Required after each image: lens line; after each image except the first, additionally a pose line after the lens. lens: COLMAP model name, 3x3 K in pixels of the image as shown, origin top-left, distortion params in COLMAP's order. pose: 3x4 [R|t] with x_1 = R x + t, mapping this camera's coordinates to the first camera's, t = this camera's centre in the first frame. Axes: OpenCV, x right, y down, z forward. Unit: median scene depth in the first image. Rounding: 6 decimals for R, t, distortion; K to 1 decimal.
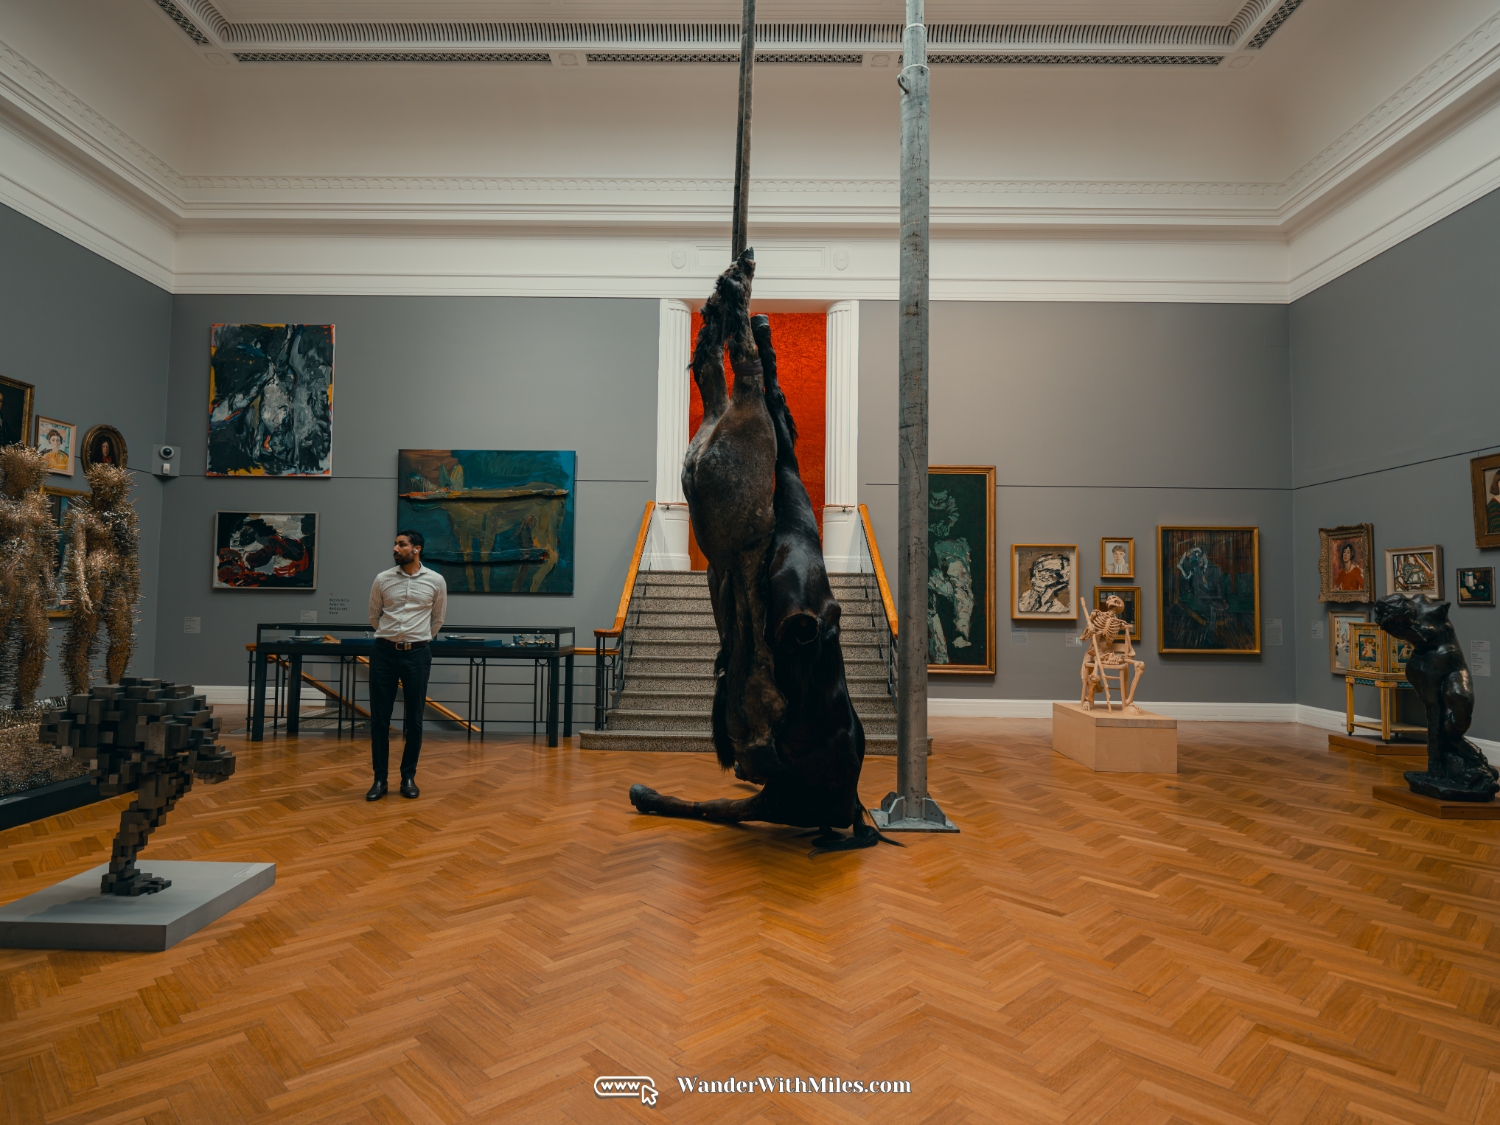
lens RADIAL K [[865.2, 0, 741.2], [0, 865.2, 561.0], [0, 0, 1]] dist [0.024190, 0.000126]
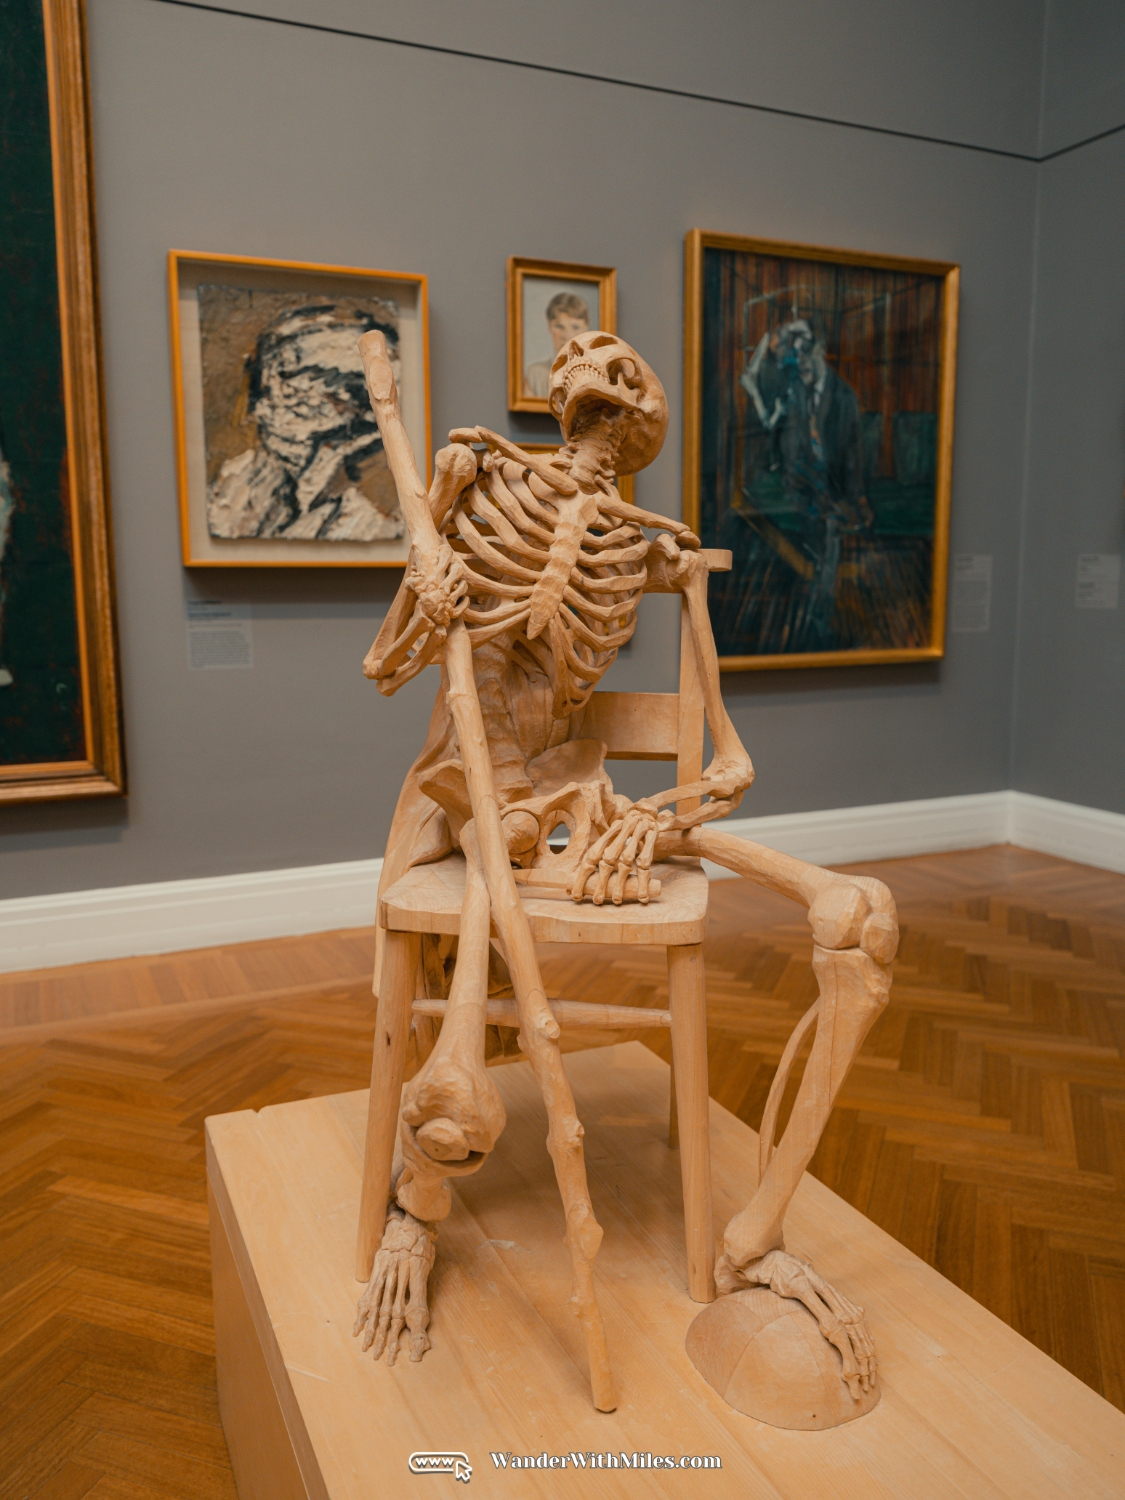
lens RADIAL K [[1226.6, 0, 561.2], [0, 1226.6, 749.8], [0, 0, 1]] dist [0.027012, -0.004786]
pose [[0.907272, -0.077842, 0.413277, 0.260228], [-0.001201, 0.982236, 0.187645, 0.051355], [-0.420542, -0.170742, 0.891062, 0.629369]]
